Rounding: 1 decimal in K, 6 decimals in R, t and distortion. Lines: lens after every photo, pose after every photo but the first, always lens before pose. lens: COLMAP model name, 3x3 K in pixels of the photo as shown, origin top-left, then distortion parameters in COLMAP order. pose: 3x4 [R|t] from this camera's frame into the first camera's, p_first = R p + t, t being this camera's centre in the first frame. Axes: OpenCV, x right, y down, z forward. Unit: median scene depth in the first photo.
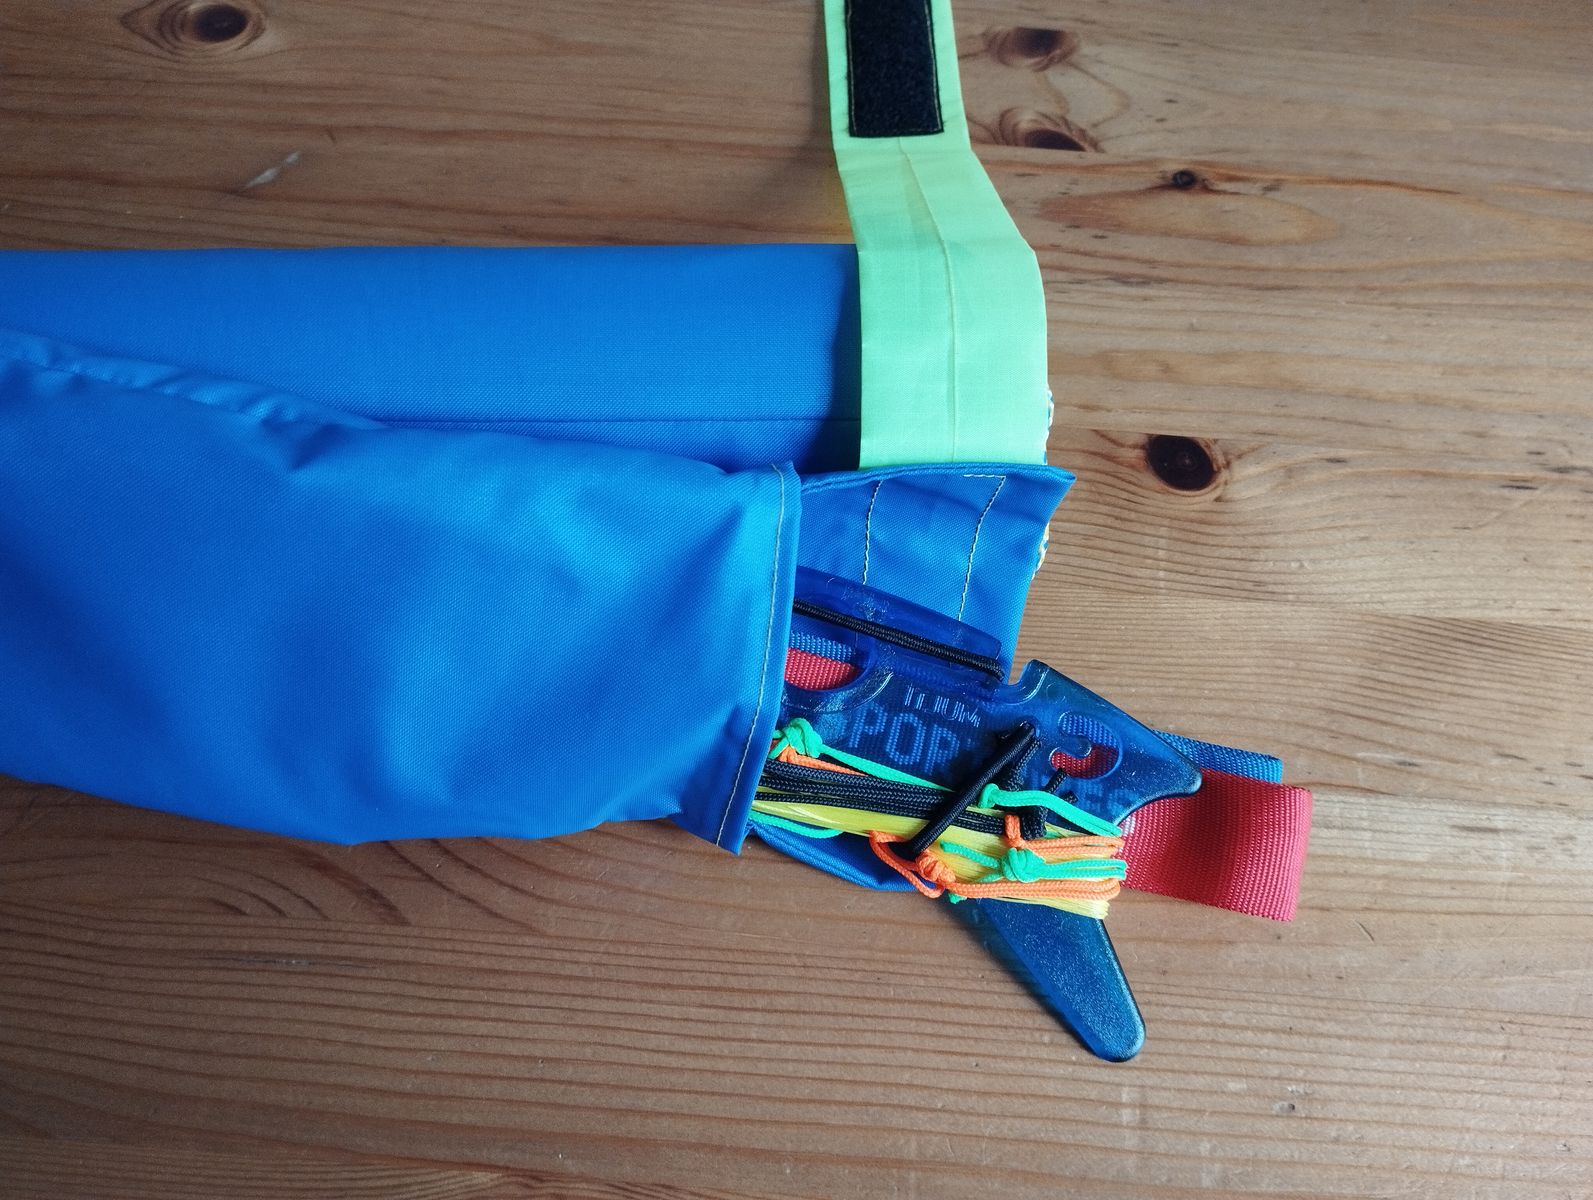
lens RADIAL K [[1330.5, 0, 796.5], [0, 1330.5, 600.0], [0, 0, 1]] dist [0.096532, -0.138058]
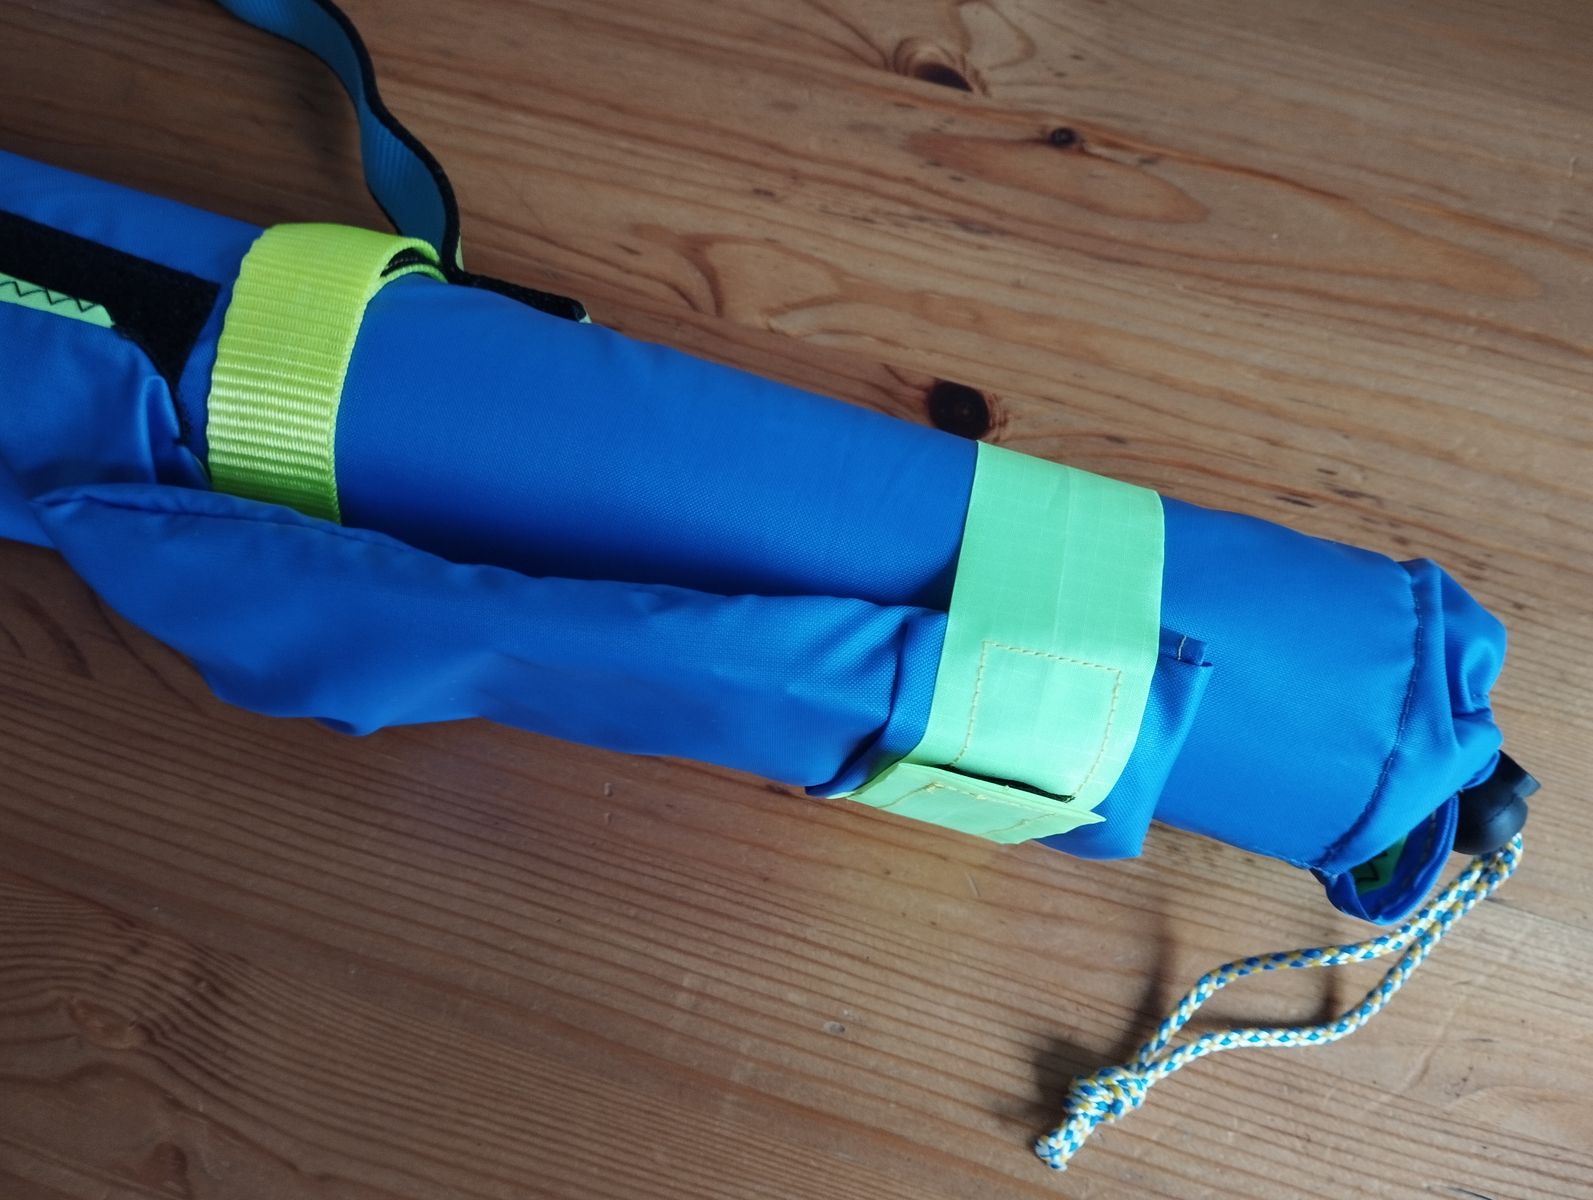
lens RADIAL K [[1330.5, 0, 796.5], [0, 1330.5, 600.0], [0, 0, 1]] dist [0.096532, -0.138058]
pose [[0.972007, 0.204645, -0.115422, 0.302791], [-0.200682, 0.978618, 0.045097, 0.013944], [0.122183, -0.020672, 0.992292, -0.005209]]
